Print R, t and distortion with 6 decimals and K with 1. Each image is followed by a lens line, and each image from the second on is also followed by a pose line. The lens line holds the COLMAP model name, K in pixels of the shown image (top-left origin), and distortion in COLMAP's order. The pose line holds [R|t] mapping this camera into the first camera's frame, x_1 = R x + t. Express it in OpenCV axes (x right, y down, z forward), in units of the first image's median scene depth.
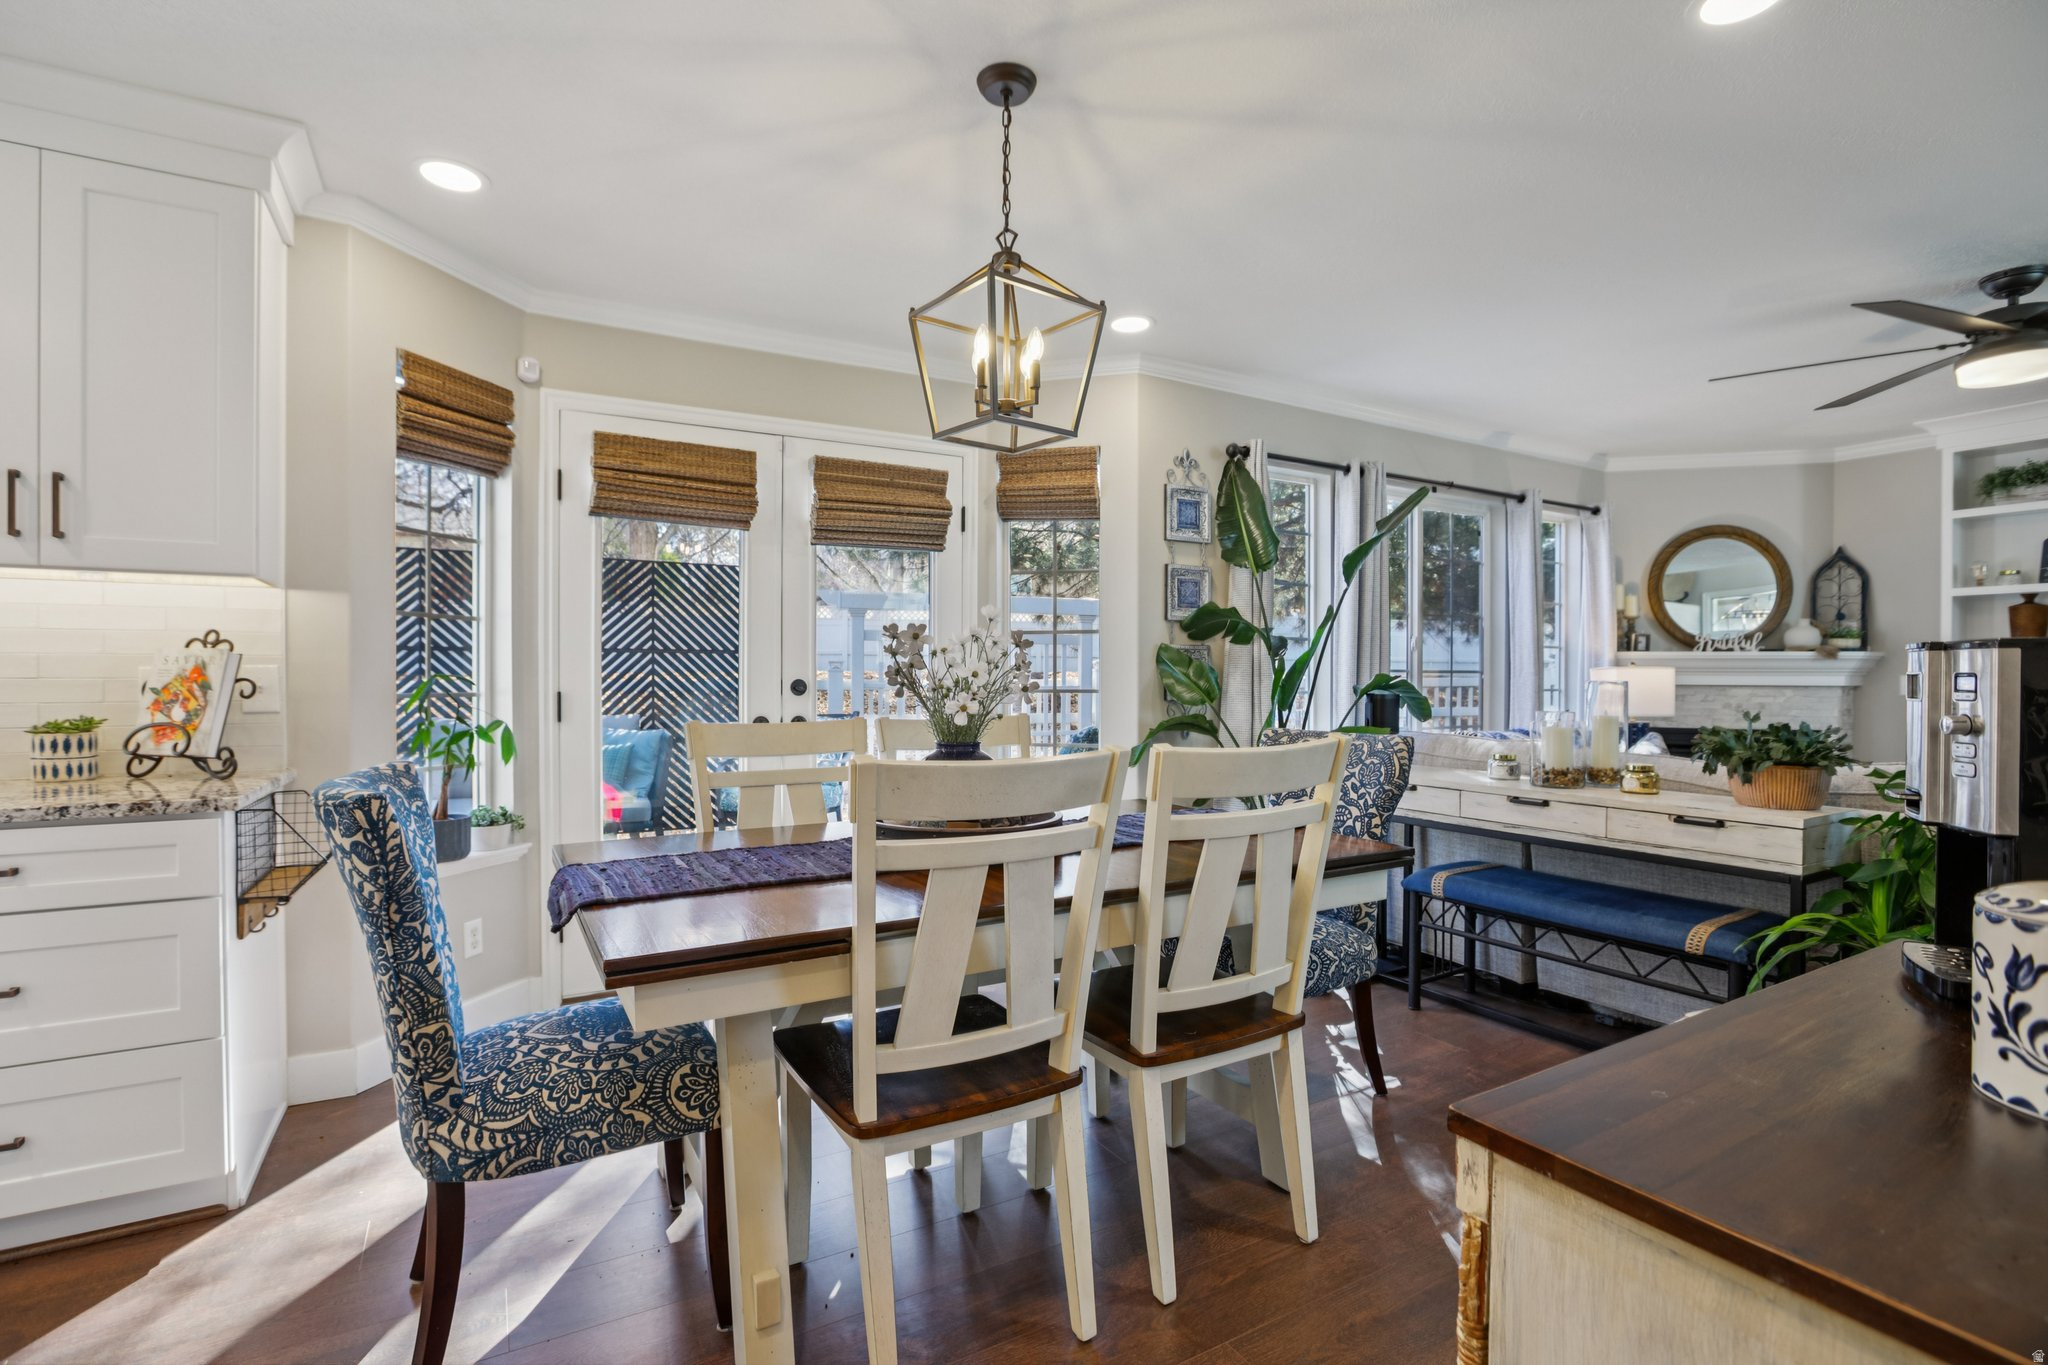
lens RADIAL K [[966.5, 0, 1061.4], [0, 966.5, 694.3], [0, 0, 1]] dist [-0.065056, 0.034149]
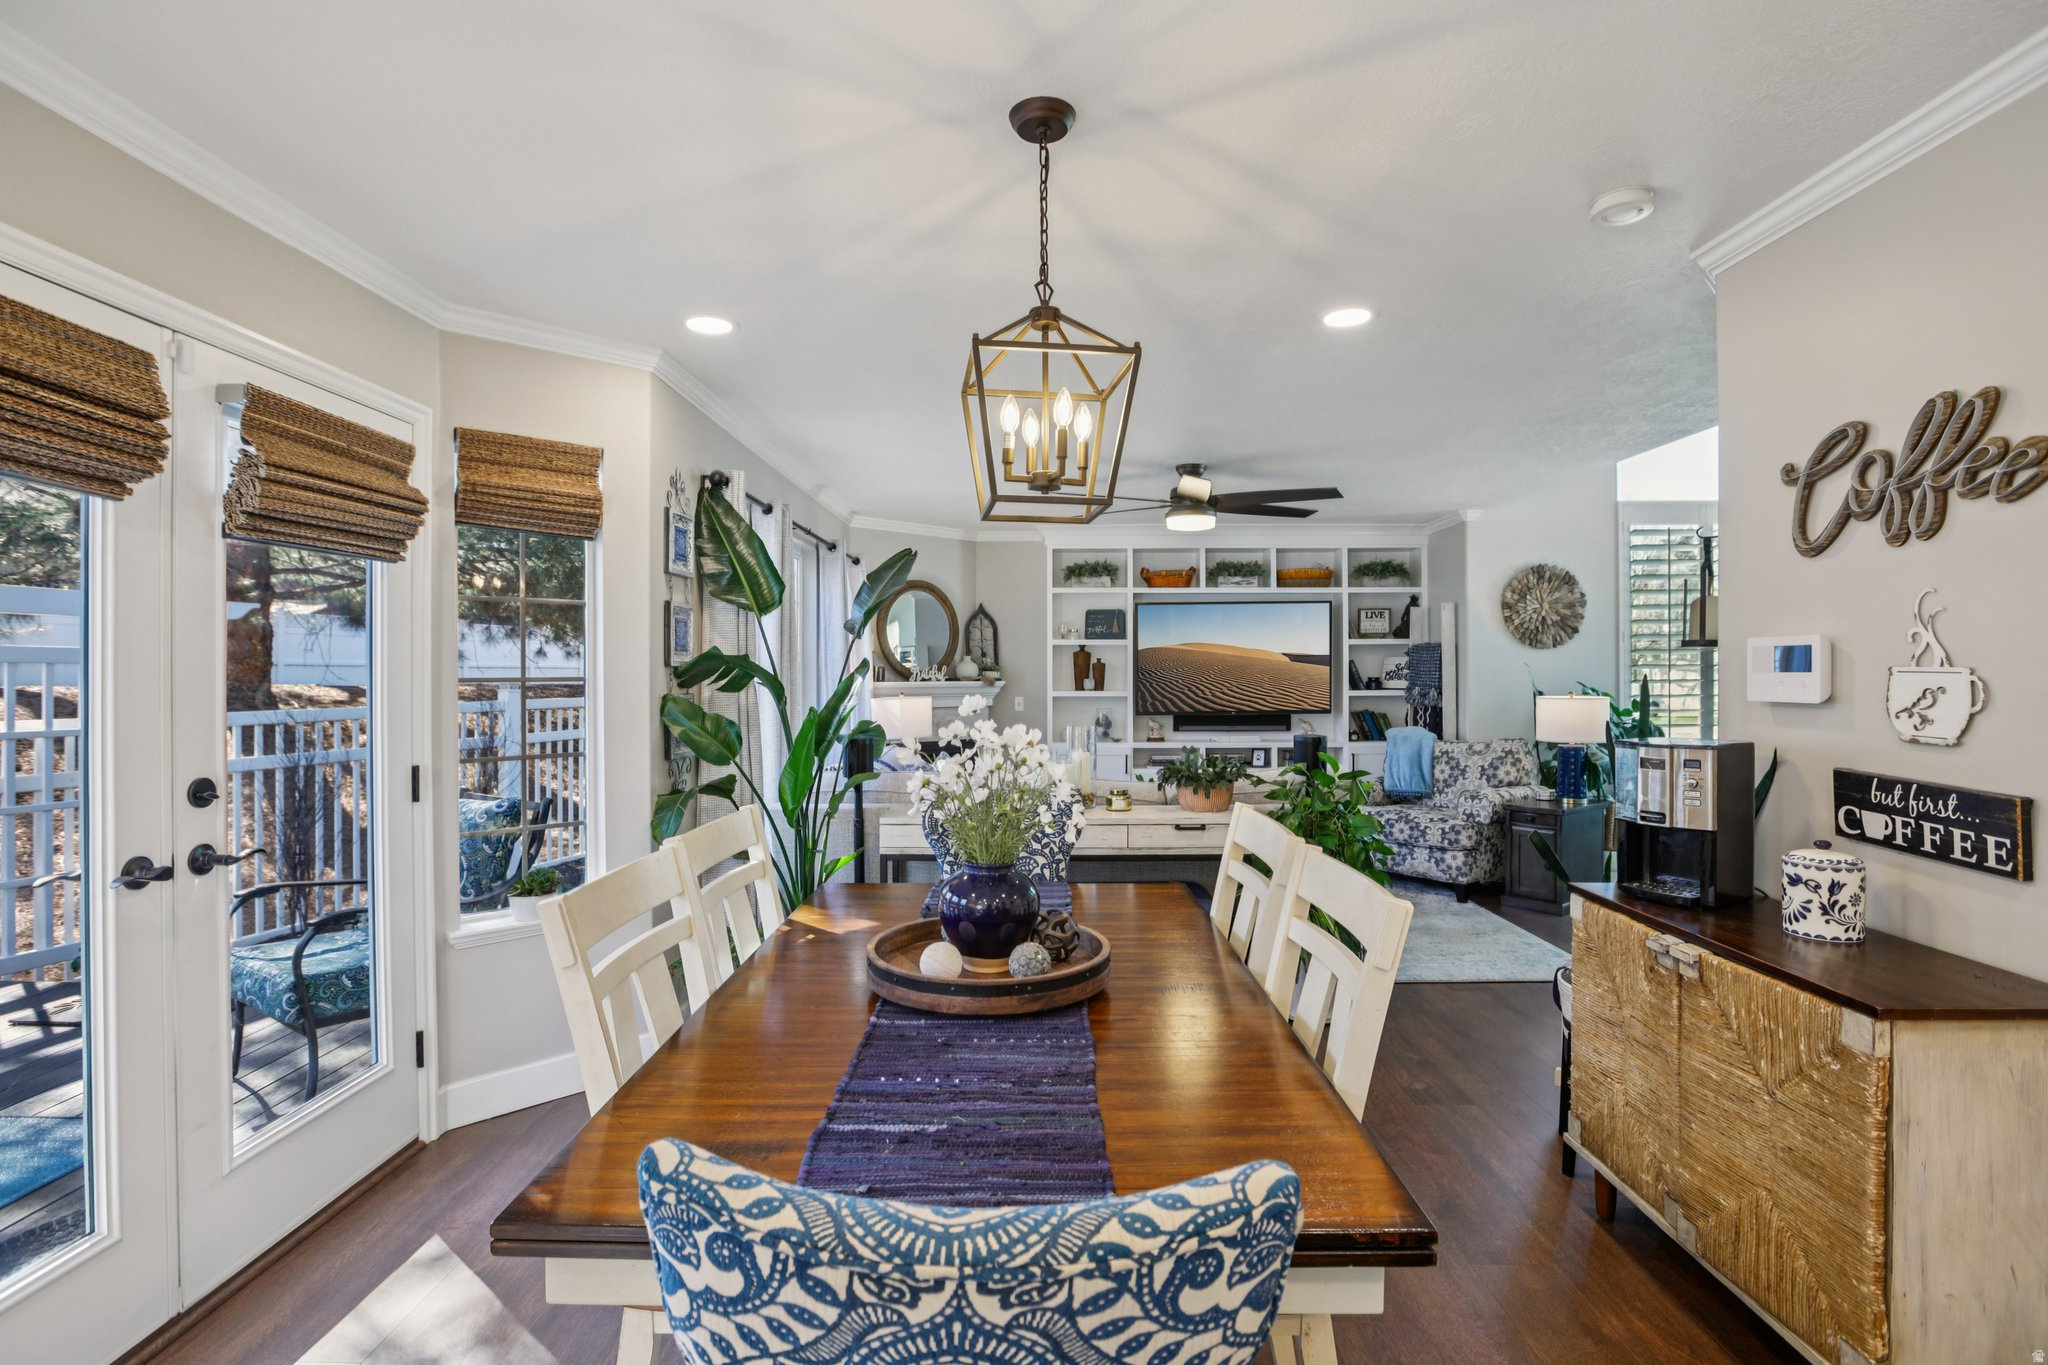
lens RADIAL K [[955.6, 0, 1023.4], [0, 955.6, 676.6], [0, 0, 1]] dist [-0.044308, 0.014291]
pose [[0.531395, -0.004713, 0.847111, -0.431511], [0.017295, 0.999836, -0.005287, -0.057283], [-0.846948, 0.017460, 0.531389, 0.283739]]
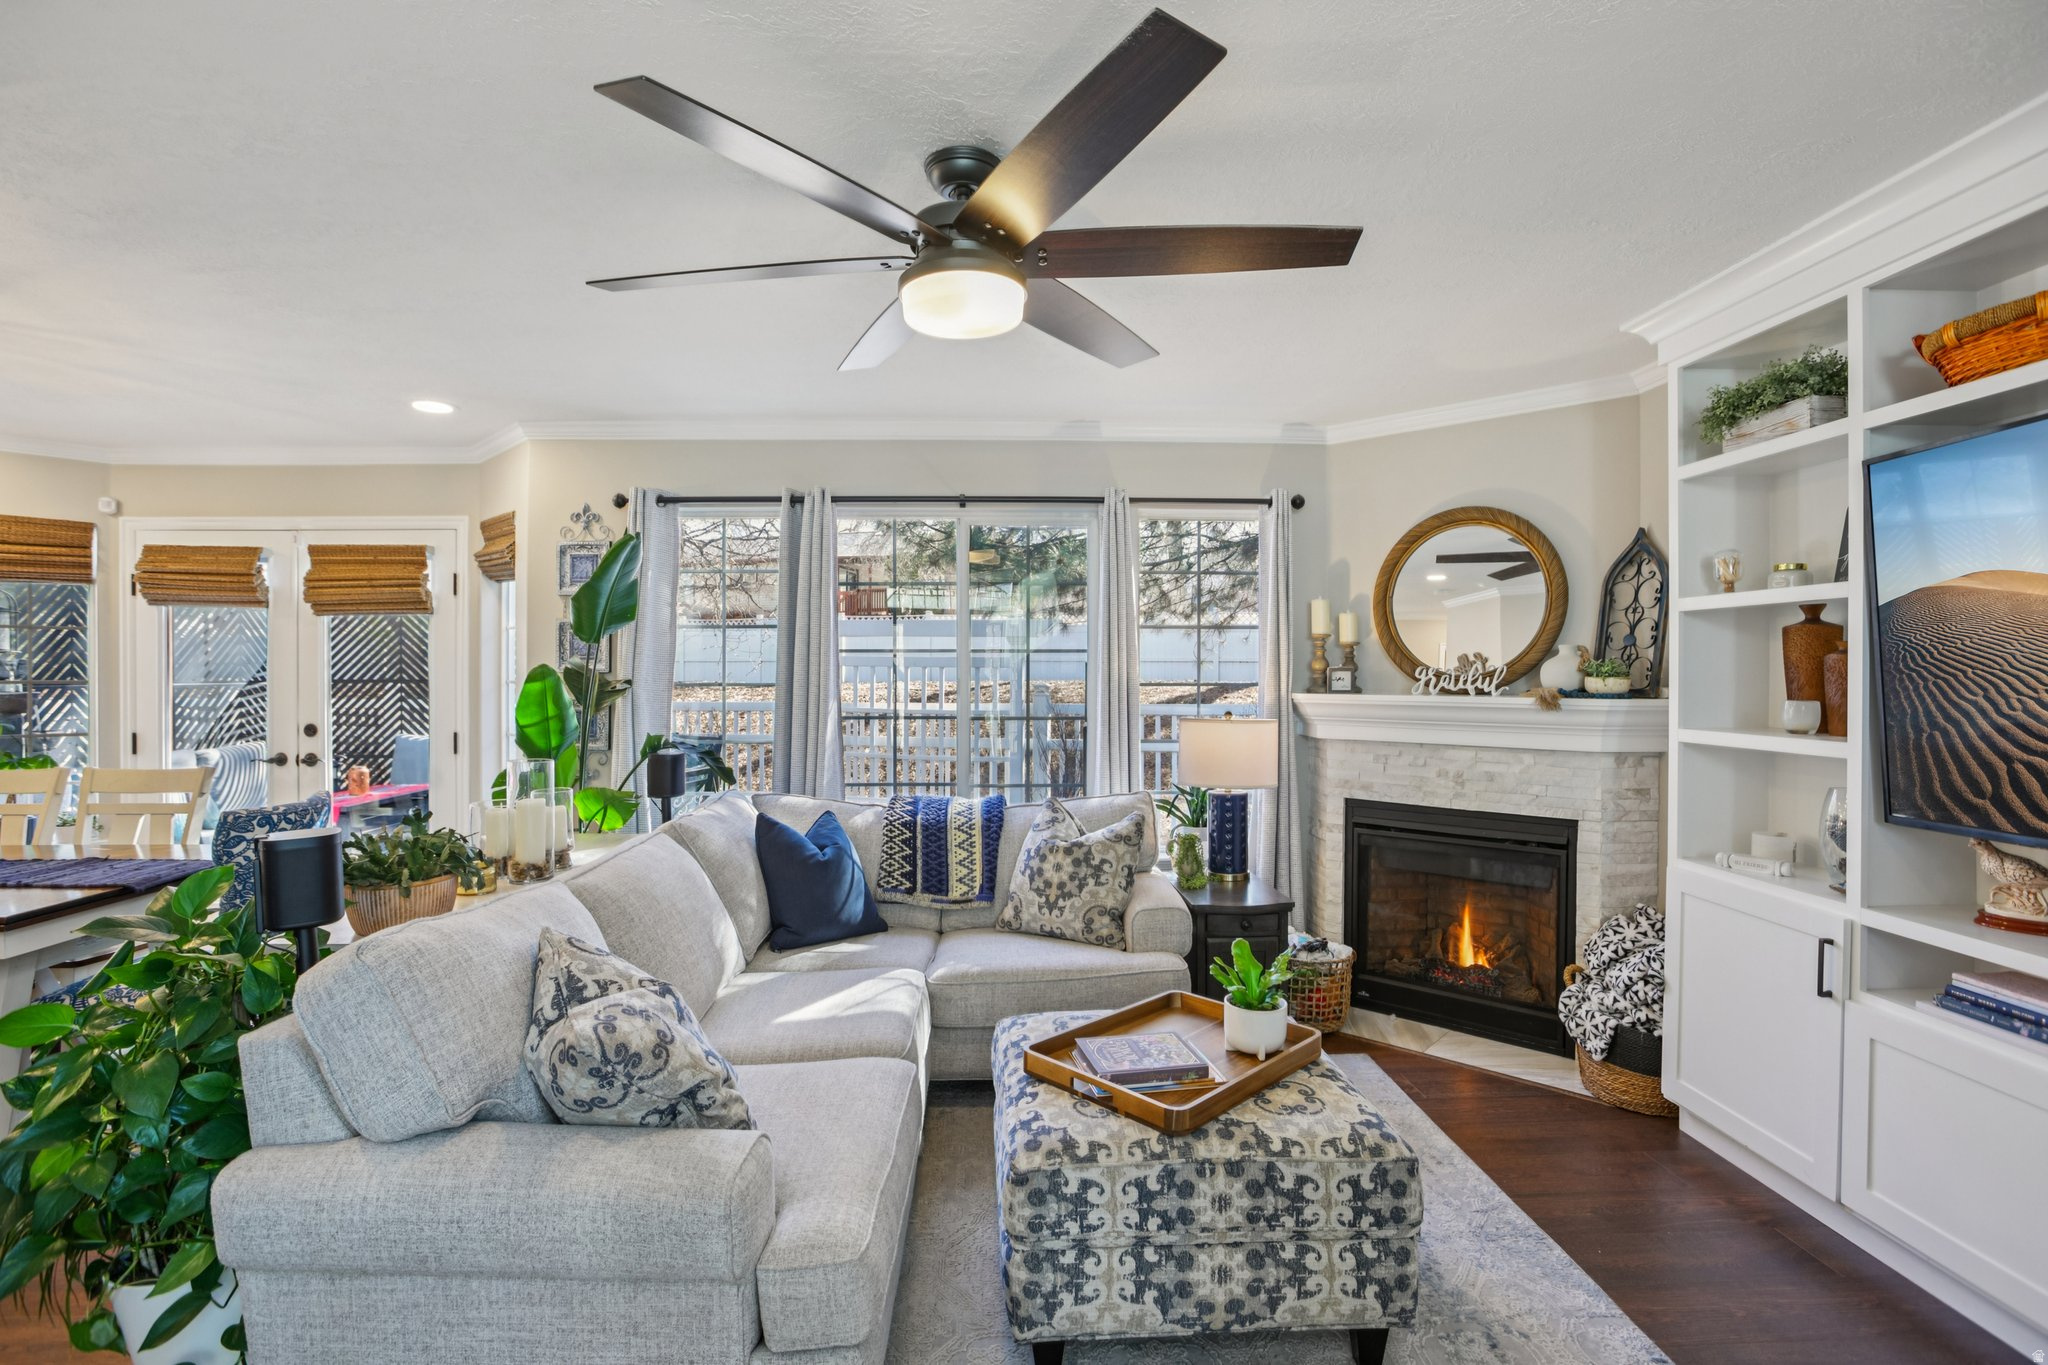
lens RADIAL K [[955.6, 0, 1023.4], [0, 955.6, 676.6], [0, 0, 1]] dist [-0.044308, 0.014291]
pose [[0.880111, 0.000425, -0.474768, 1.048303], [-0.006471, 0.999917, -0.011101, -0.066219], [0.474724, 0.012842, 0.880041, 0.351006]]
